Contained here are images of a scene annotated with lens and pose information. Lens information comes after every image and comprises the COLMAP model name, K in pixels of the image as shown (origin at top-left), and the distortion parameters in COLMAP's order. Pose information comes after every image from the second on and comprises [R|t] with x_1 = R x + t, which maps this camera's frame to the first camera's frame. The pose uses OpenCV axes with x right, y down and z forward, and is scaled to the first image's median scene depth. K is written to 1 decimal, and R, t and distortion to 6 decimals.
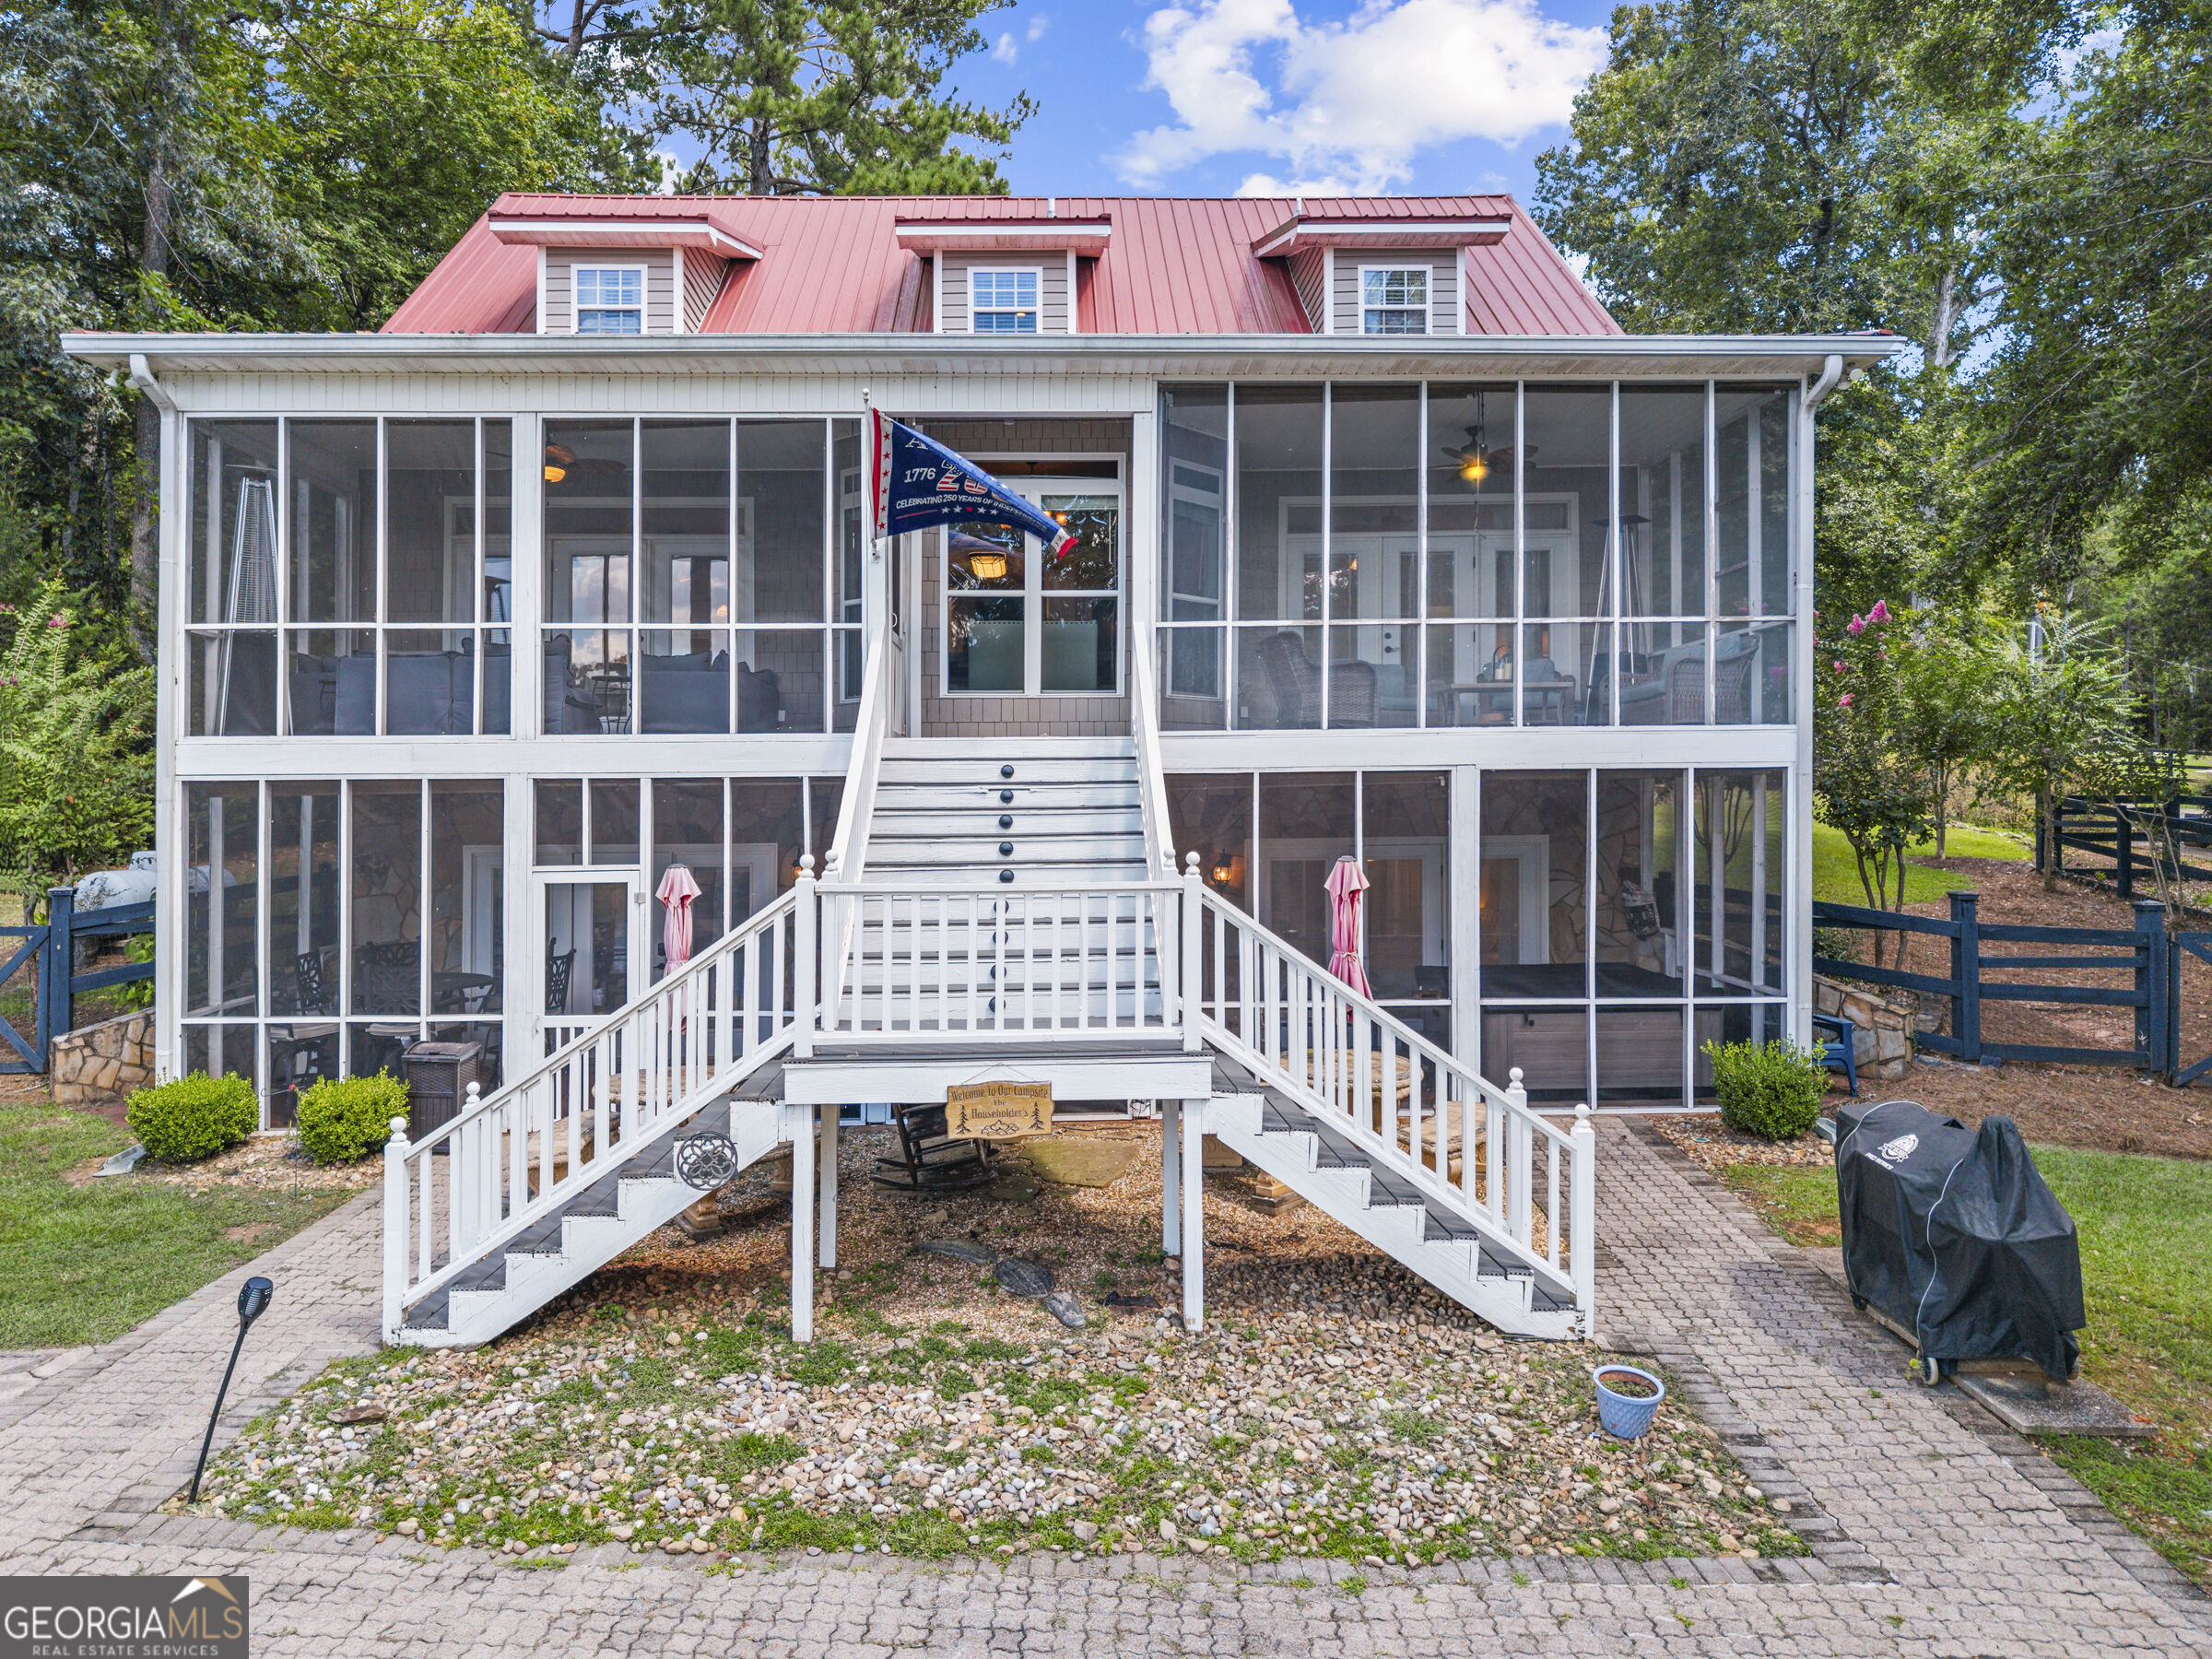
lens RADIAL K [[1585.4, 0, 1189.7], [0, 1585.4, 765.6], [0, 0, 1]] dist [0.066003, -0.114991]
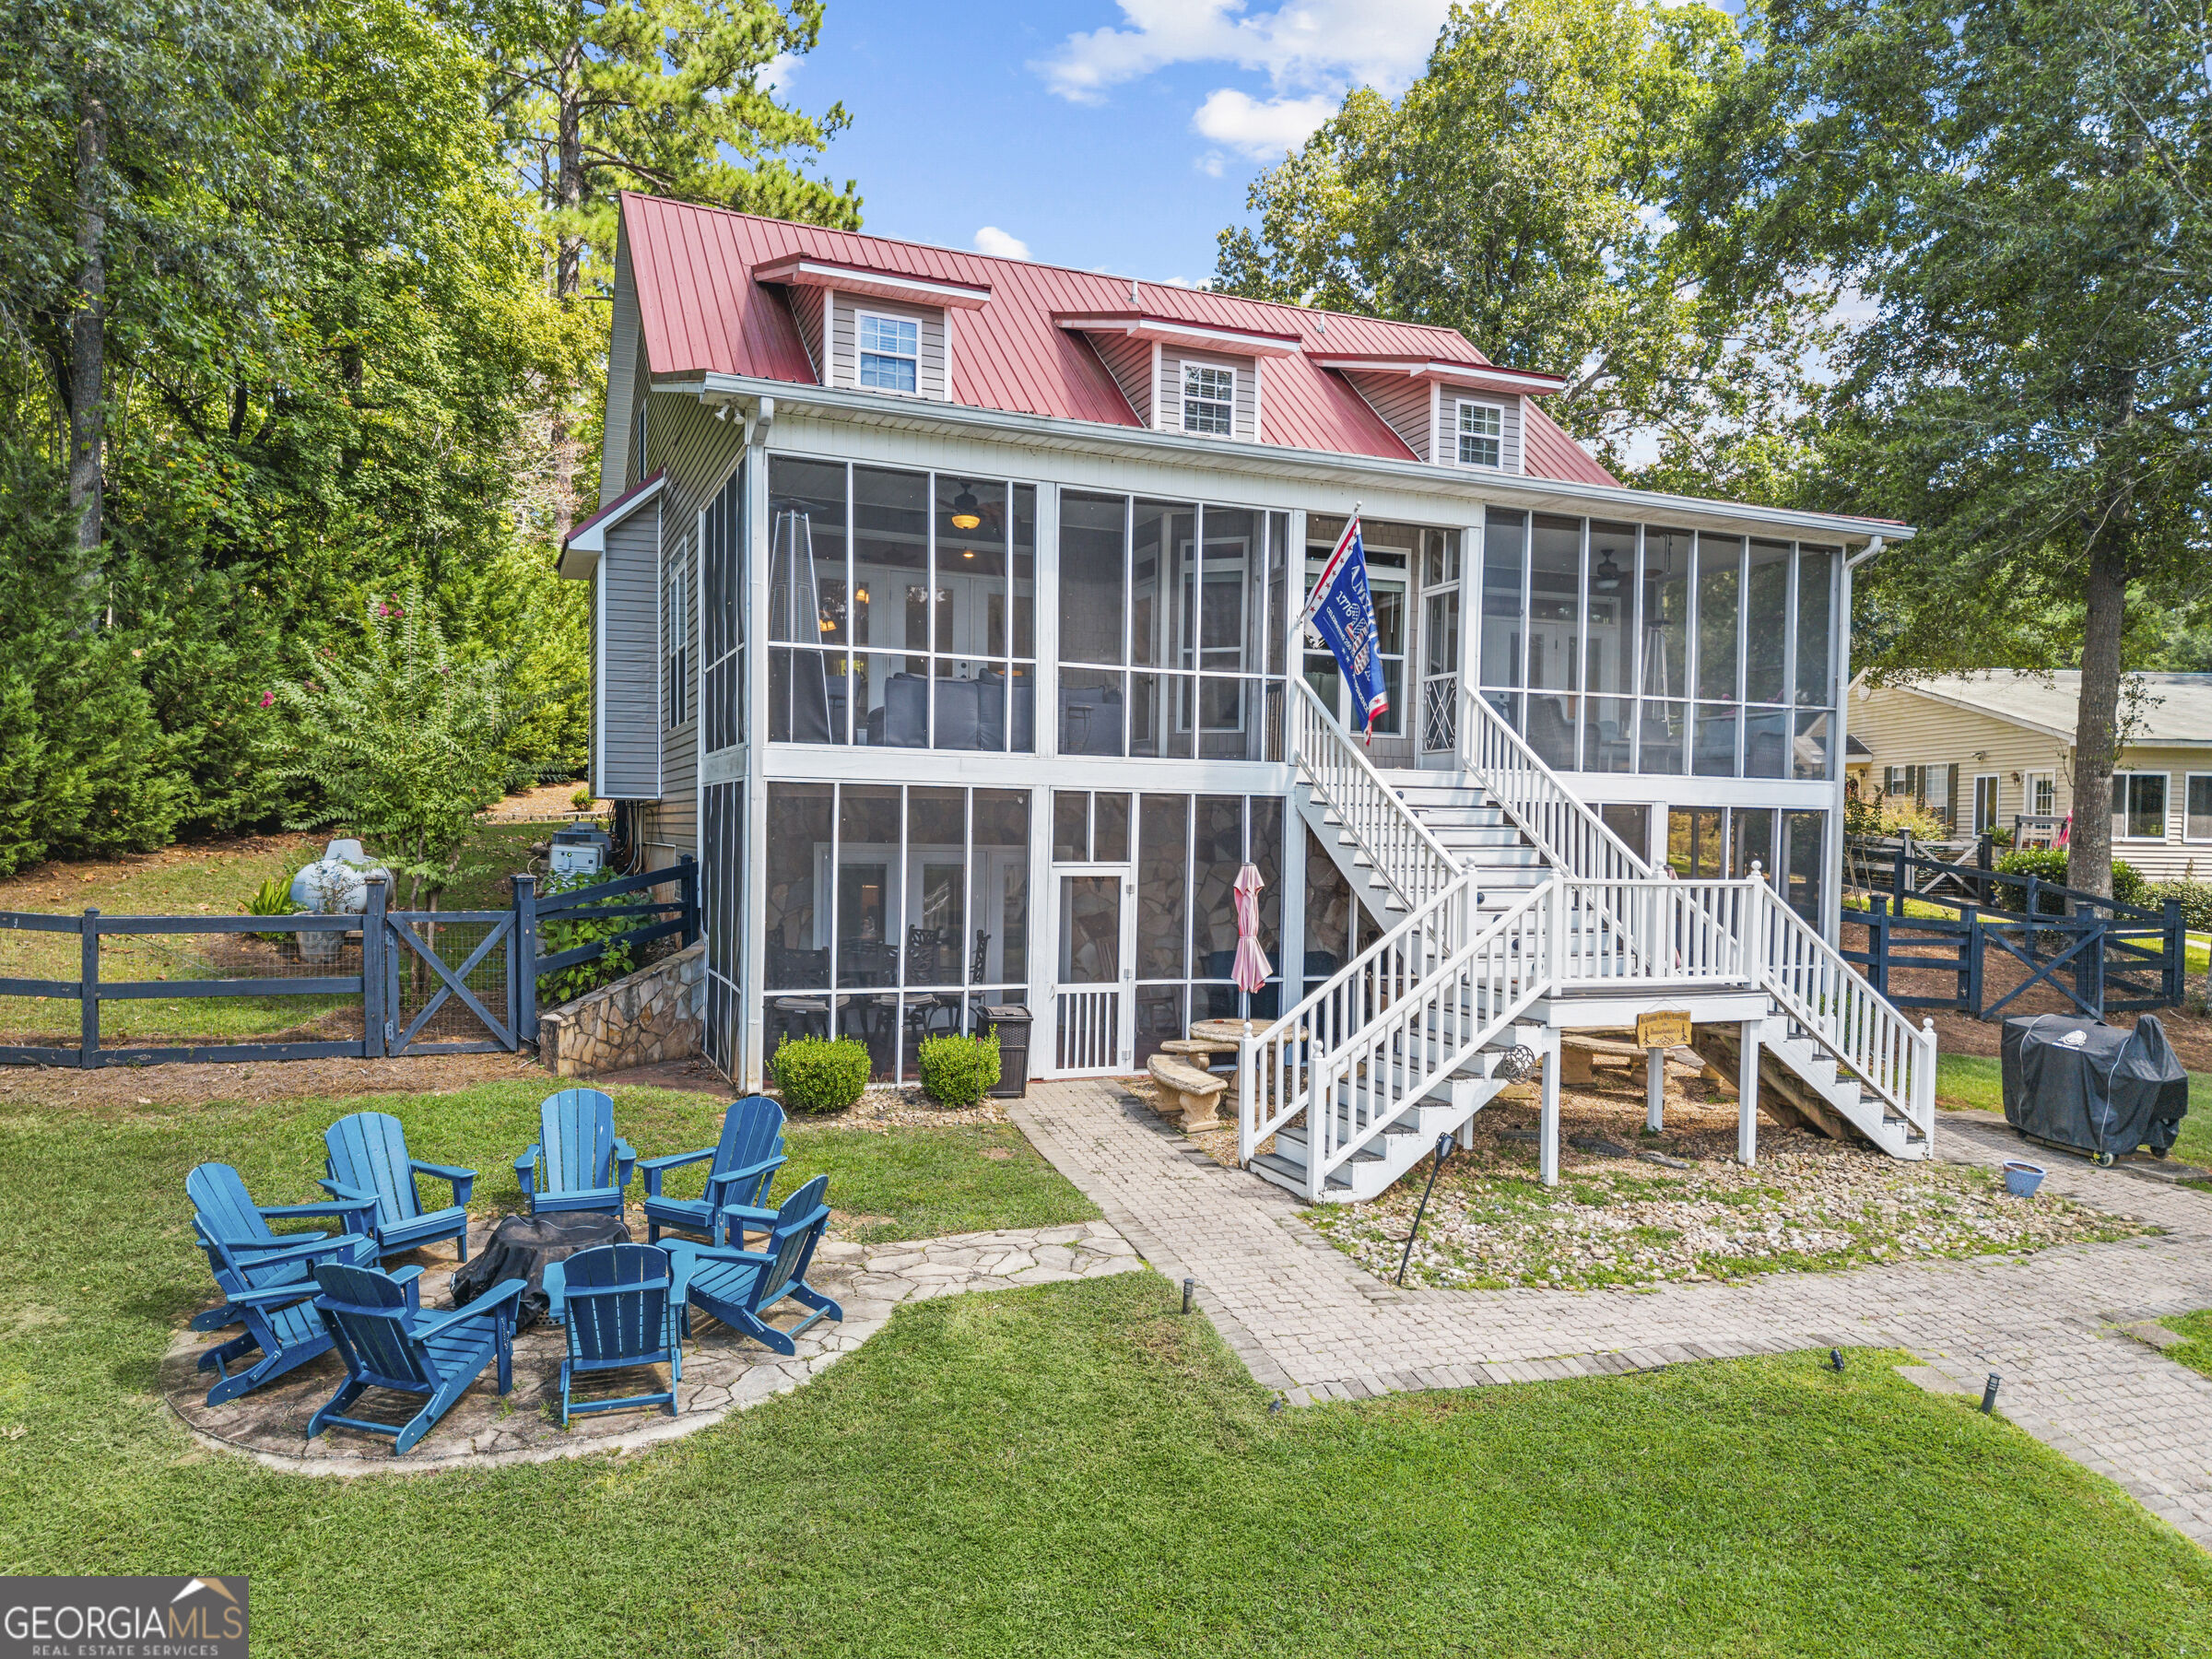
lens RADIAL K [[1594.9, 0, 1257.1], [0, 1594.9, 839.7], [0, 0, 1]] dist [0.009194, -0.000224]
pose [[0.920142, 0.022405, 0.390942, -0.749116], [-0.038541, 0.998696, 0.033477, -0.000595], [-0.389683, -0.045871, 0.919806, -0.170543]]
